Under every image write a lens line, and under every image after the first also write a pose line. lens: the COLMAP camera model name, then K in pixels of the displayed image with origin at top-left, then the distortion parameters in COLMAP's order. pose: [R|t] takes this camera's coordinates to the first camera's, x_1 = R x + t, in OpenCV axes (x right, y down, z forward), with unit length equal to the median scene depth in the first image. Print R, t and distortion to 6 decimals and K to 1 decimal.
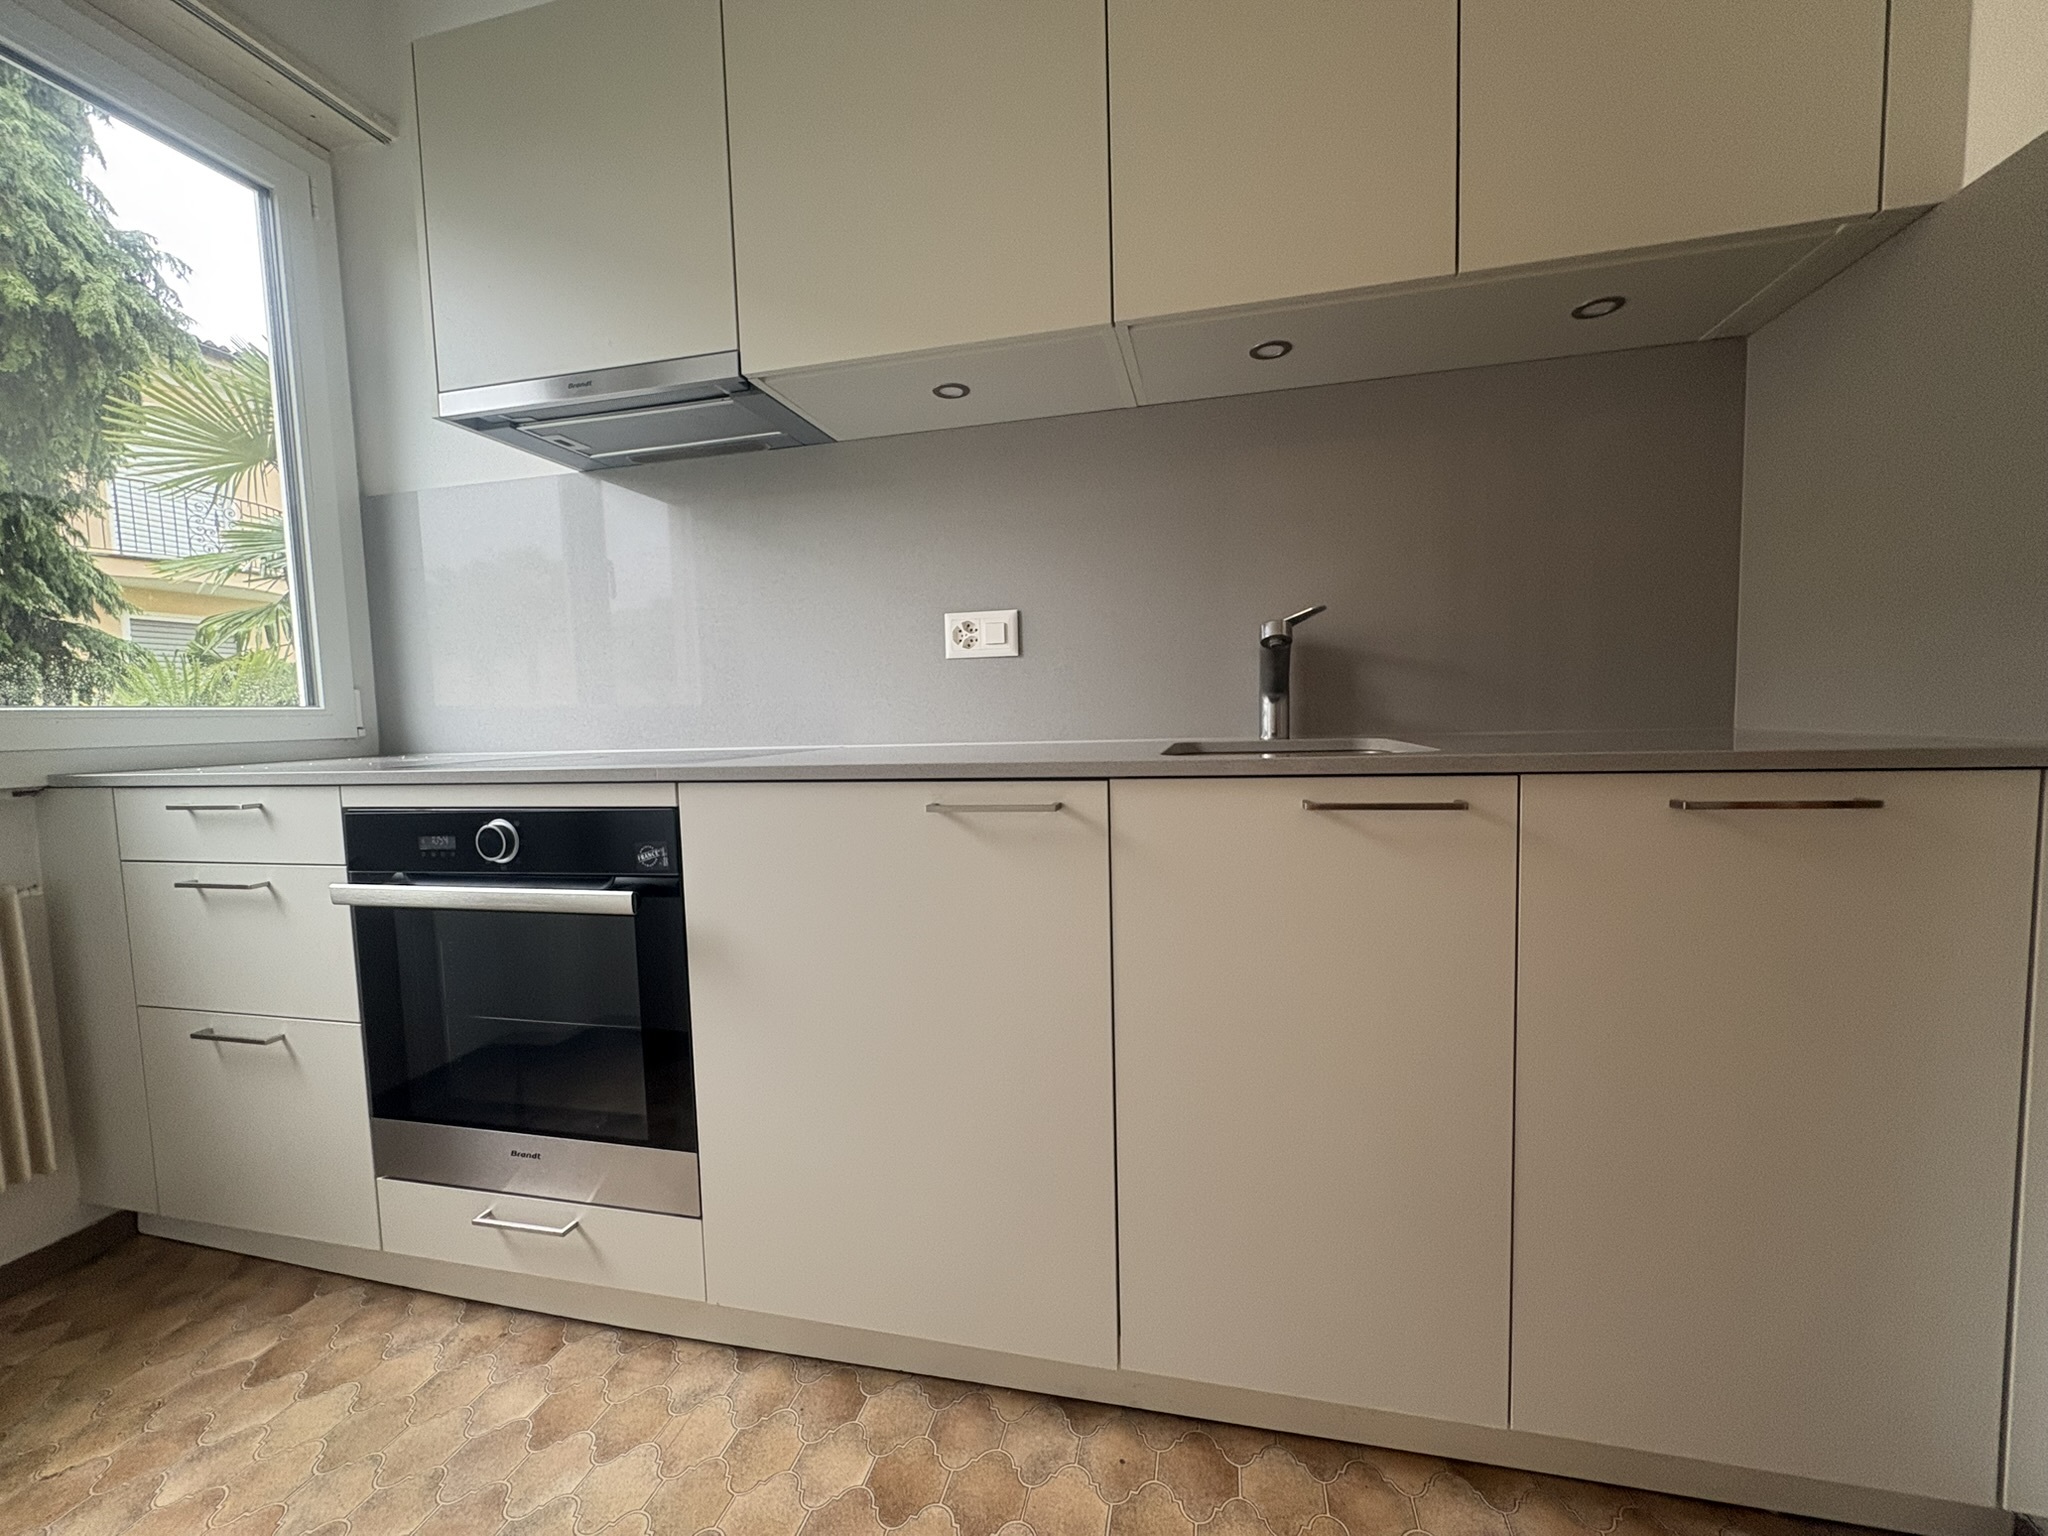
lens RADIAL K [[821.0, 0, 1023.3], [0, 821.0, 770.9], [0, 0, 1]] dist [0.000213, -0.000013]
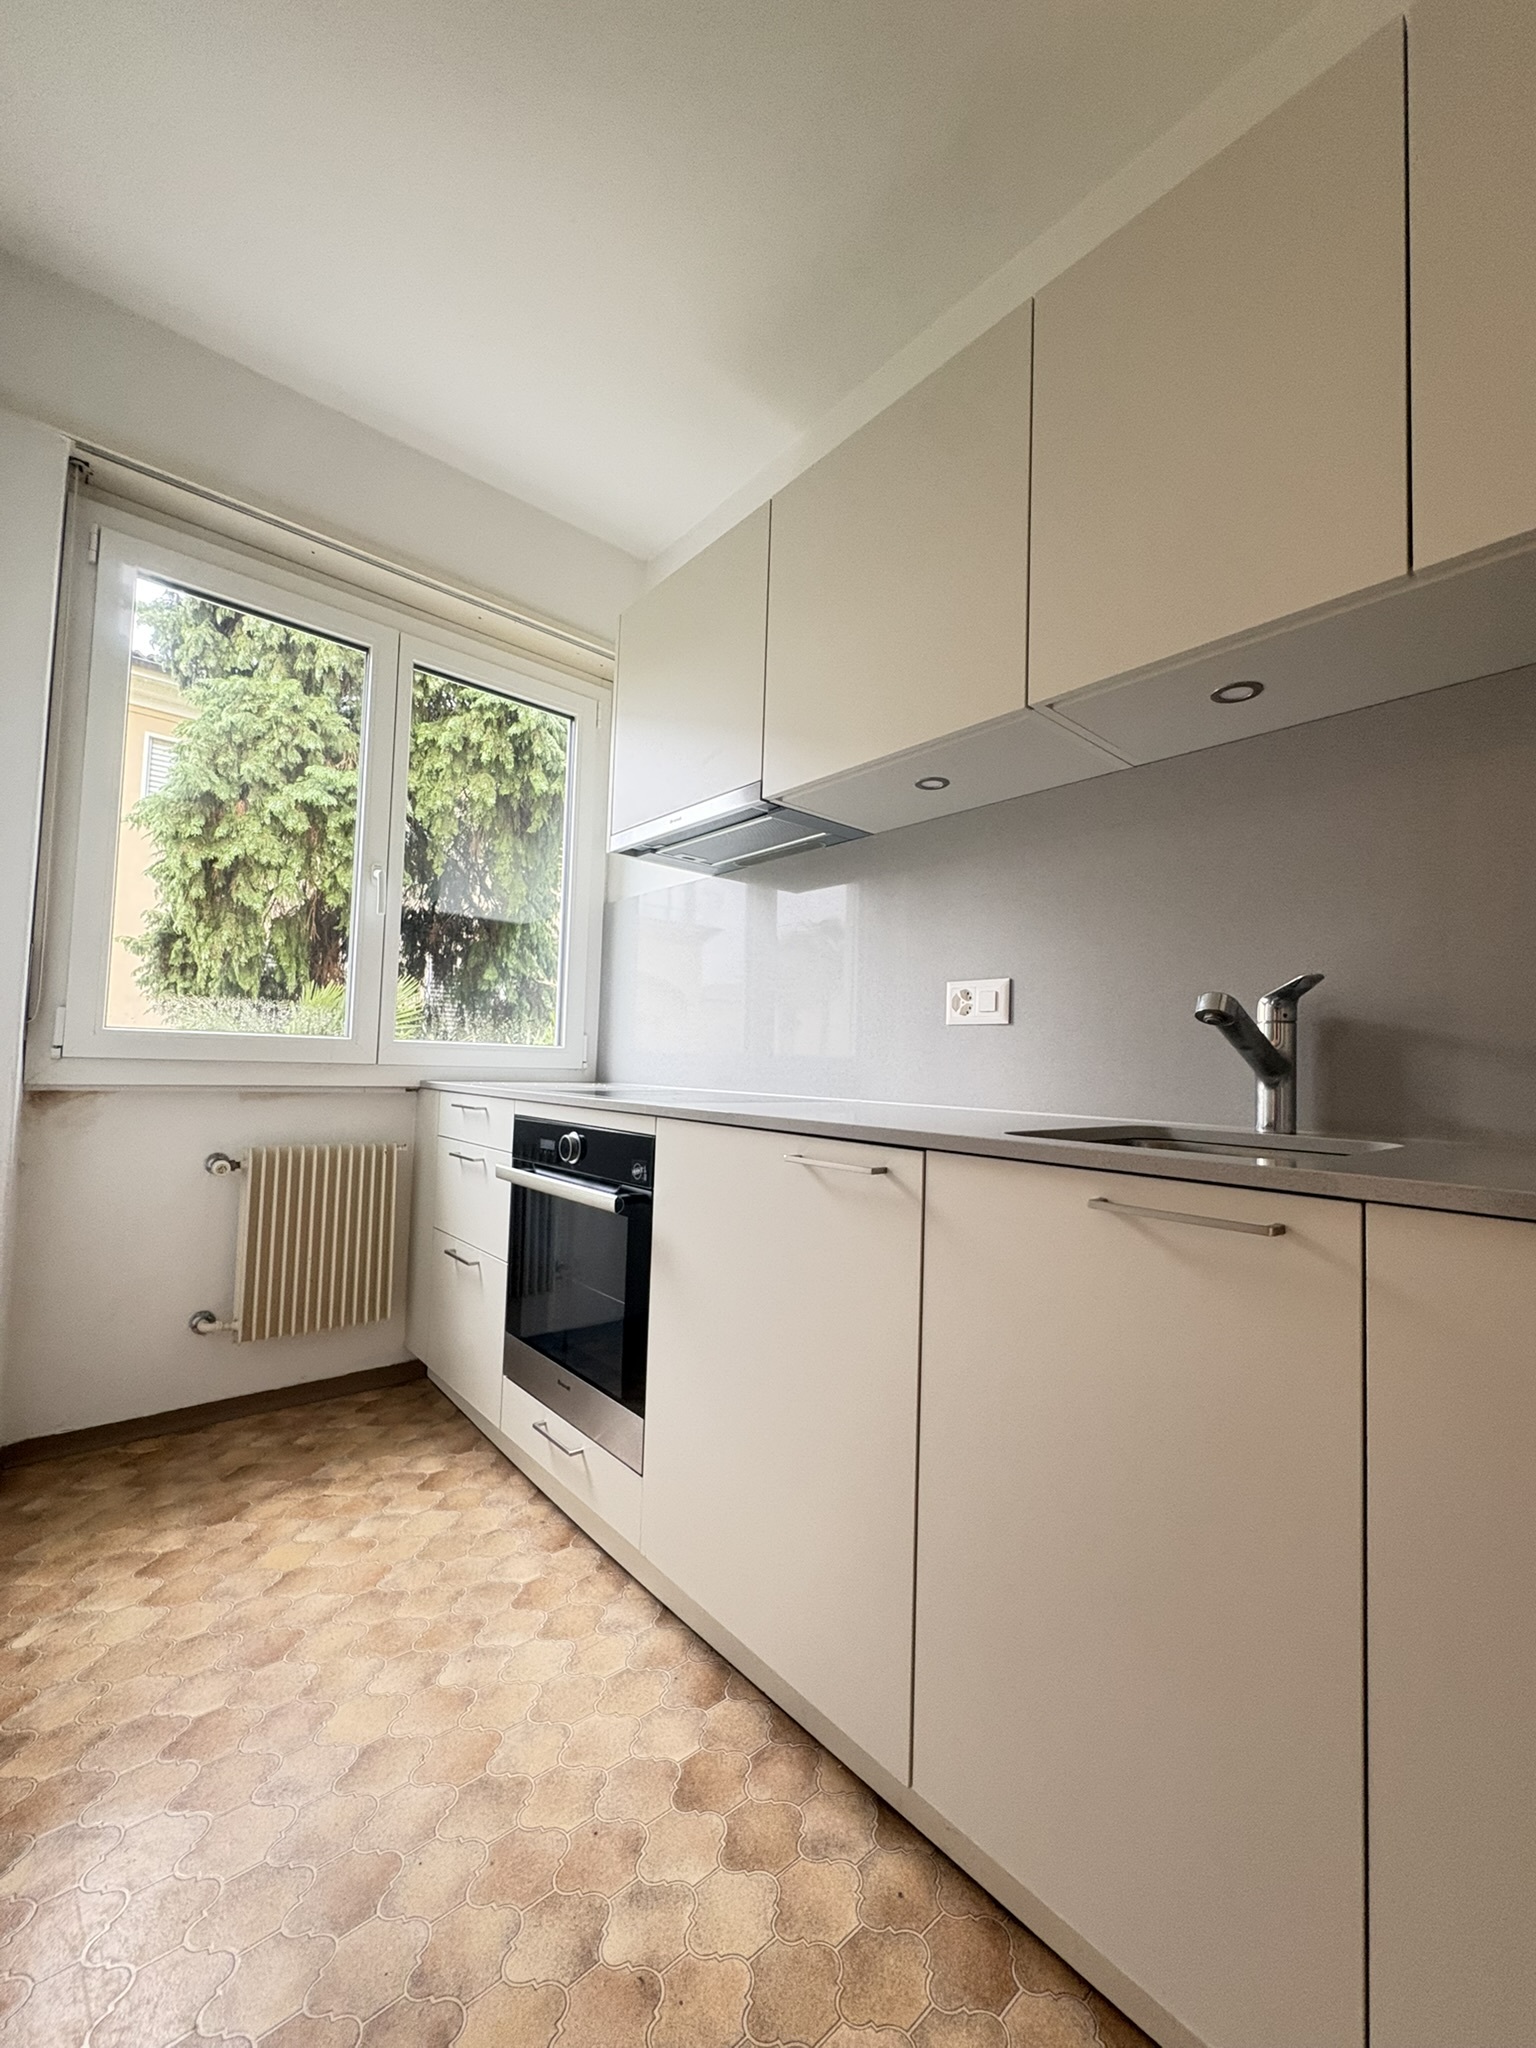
lens RADIAL K [[821.0, 0, 767.4], [0, 821.0, 1024.8], [0, 0, 1]] dist [0.000213, -0.000013]
pose [[0.810257, 0.024552, -0.585560, 0.434181], [-0.095133, 0.991381, -0.090071, -0.027219], [0.578302, 0.128686, 0.805610, 0.036150]]
